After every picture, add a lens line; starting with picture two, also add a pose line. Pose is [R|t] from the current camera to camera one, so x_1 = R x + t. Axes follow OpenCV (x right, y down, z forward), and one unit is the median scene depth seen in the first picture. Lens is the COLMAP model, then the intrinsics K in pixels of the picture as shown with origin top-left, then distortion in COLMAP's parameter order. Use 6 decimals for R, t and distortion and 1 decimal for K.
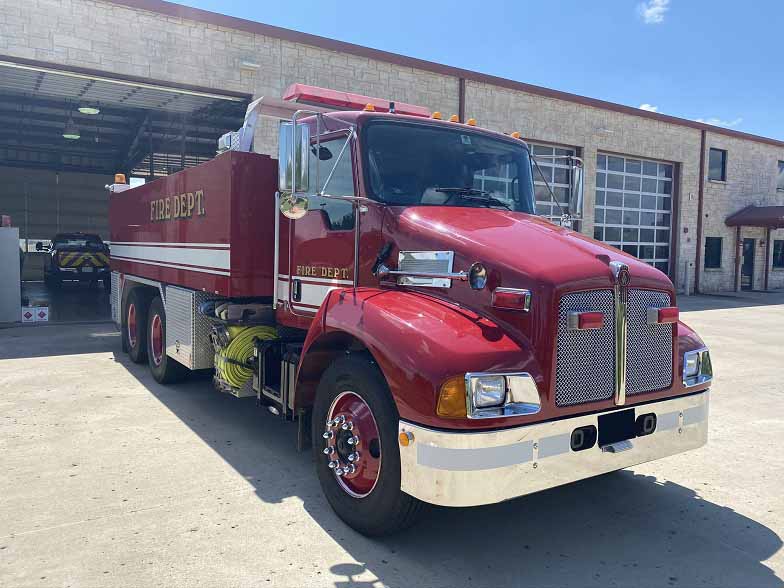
lens RADIAL K [[591.1, 0, 392.0], [0, 591.1, 294.0], [0, 0, 1]] dist [-0.006210, -0.004107]
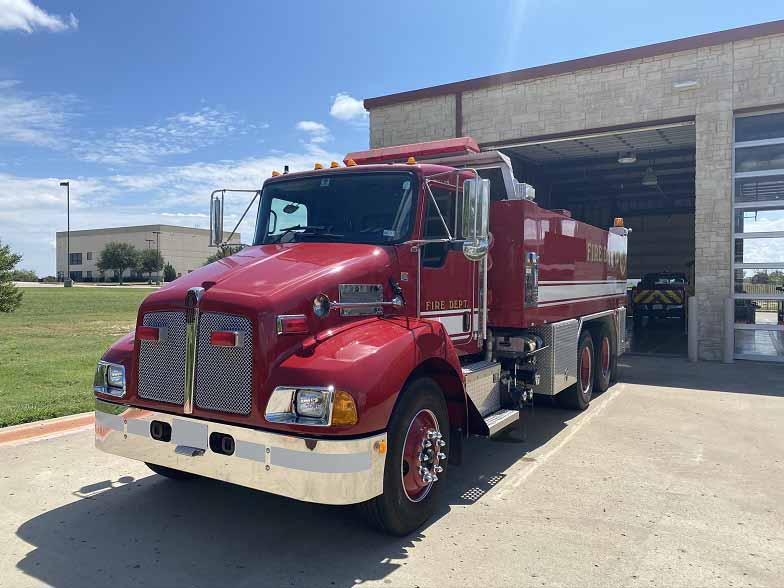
lens RADIAL K [[591.1, 0, 392.0], [0, 591.1, 294.0], [0, 0, 1]] dist [-0.006210, -0.004107]
pose [[0.452273, -0.006224, -0.891858, 1.145745], [-0.053173, 0.998009, -0.033930, -0.017651], [0.890293, 0.062769, 0.451042, 0.597222]]
